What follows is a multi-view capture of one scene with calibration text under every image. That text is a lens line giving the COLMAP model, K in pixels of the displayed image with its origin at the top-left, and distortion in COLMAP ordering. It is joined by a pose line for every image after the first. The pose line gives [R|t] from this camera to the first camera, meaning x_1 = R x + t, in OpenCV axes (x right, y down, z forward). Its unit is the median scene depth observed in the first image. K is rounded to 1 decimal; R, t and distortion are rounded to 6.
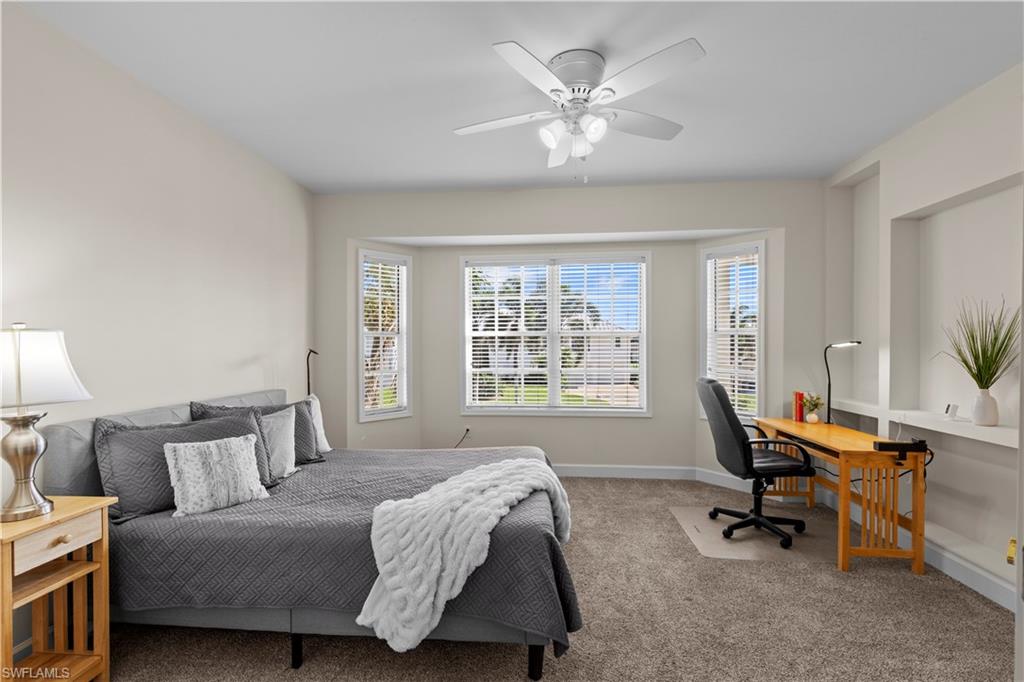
lens RADIAL K [[450.7, 0, 508.9], [0, 450.7, 344.9], [0, 0, 1]] dist [0.003089, 0.000516]
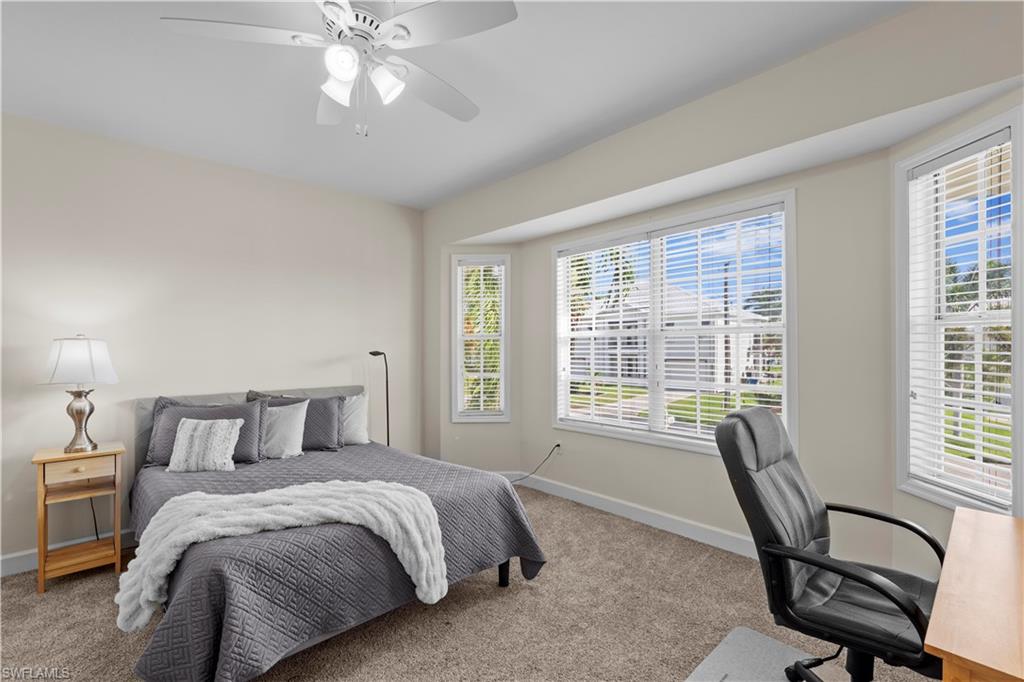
lens RADIAL K [[450.7, 0, 508.9], [0, 450.7, 344.9], [0, 0, 1]] dist [0.003089, 0.000516]
pose [[0.734155, -0.004502, -0.678967, 0.811523], [0.001749, 0.999987, -0.004740, -0.000773], [0.678980, 0.002293, 0.734153, 0.567292]]
